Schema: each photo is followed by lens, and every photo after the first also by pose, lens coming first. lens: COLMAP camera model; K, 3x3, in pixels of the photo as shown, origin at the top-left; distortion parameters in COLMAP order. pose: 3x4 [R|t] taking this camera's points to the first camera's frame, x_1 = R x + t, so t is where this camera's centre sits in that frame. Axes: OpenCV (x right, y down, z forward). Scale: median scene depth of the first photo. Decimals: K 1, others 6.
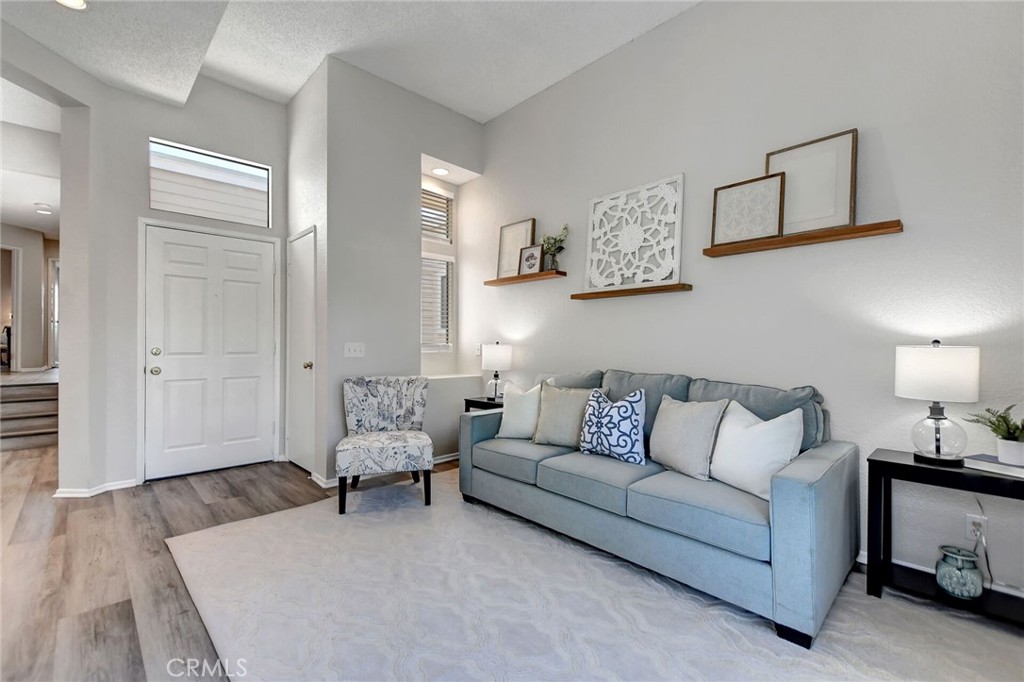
lens RADIAL K [[447.7, 0, 505.2], [0, 447.7, 340.6], [0, 0, 1]] dist [0.025183, -0.012249]
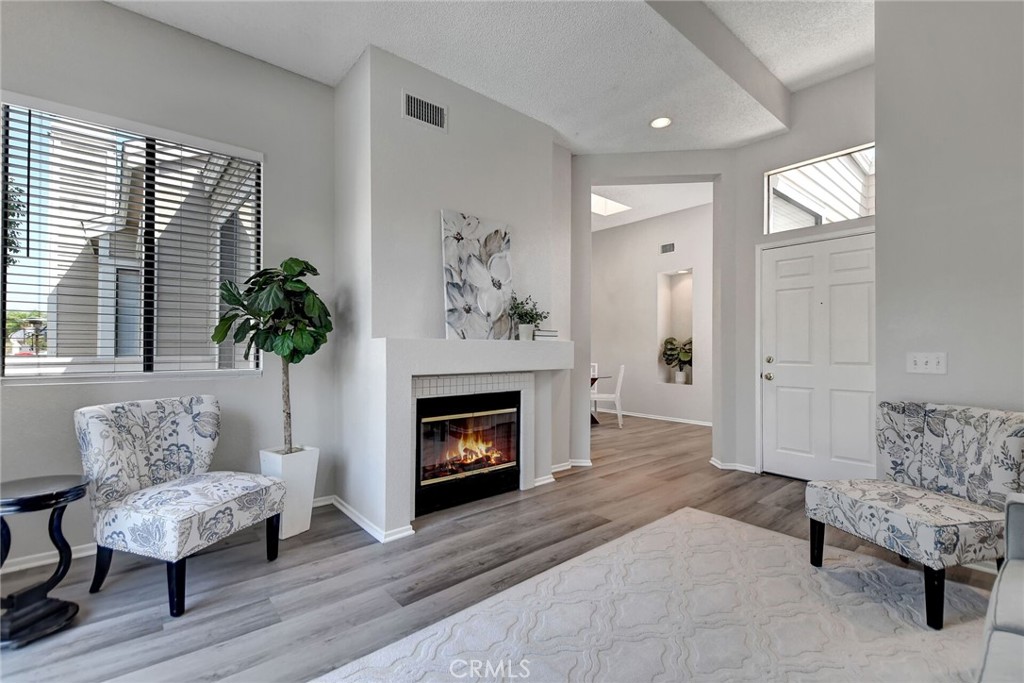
lens RADIAL K [[447.7, 0, 505.2], [0, 447.7, 341.1], [0, 0, 1]] dist [0.025183, -0.012249]
pose [[-0.049420, -0.022649, -0.998521, 0.454498], [0.001388, 0.999740, -0.022745, 0.003159], [0.998777, -0.002510, -0.049376, 0.466824]]
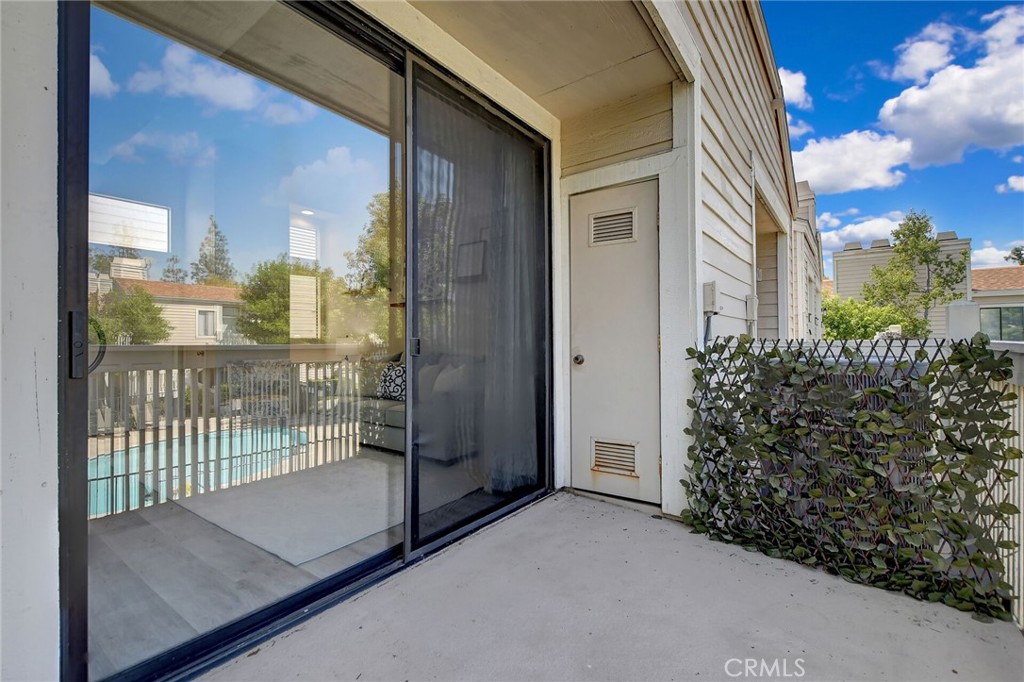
lens RADIAL K [[447.7, 0, 505.2], [0, 447.7, 340.6], [0, 0, 1]] dist [0.025183, -0.012249]
pose [[0.985953, -0.006471, 0.166898, 0.314729], [0.007165, 0.999968, -0.003561, 0.034372], [-0.166870, 0.004707, 0.985968, -0.651872]]
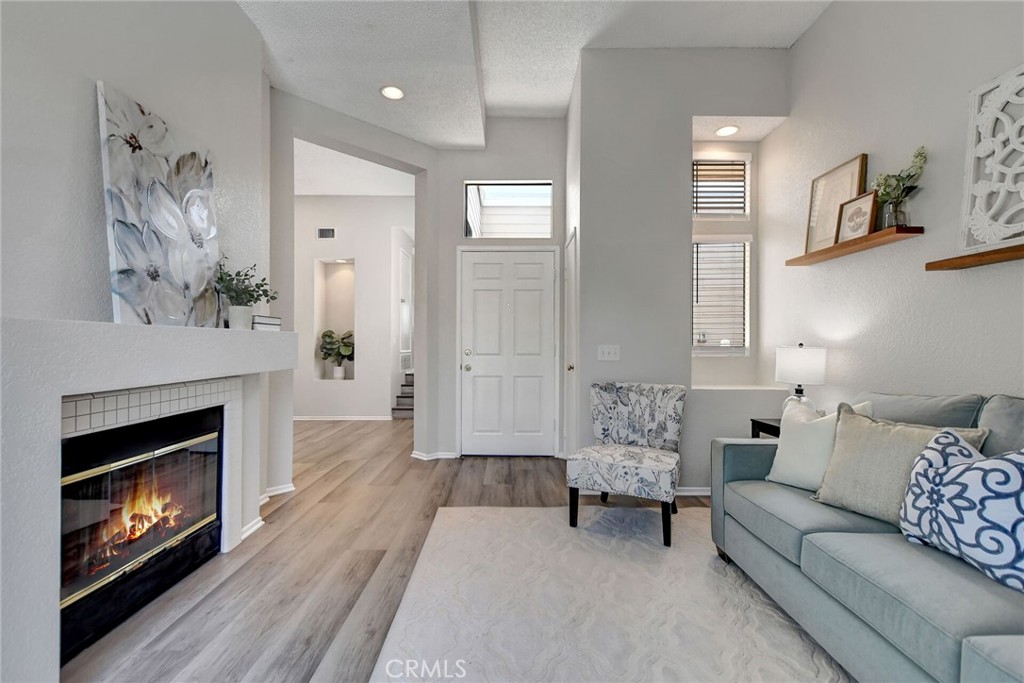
lens RADIAL K [[447.7, 0, 505.2], [0, 447.7, 341.1], [0, 0, 1]] dist [0.025183, -0.012249]
pose [[0.725673, -0.007842, -0.687996, 0.175655], [0.004679, 0.999968, -0.006463, 0.001996], [0.688024, 0.001471, 0.725686, 0.209071]]
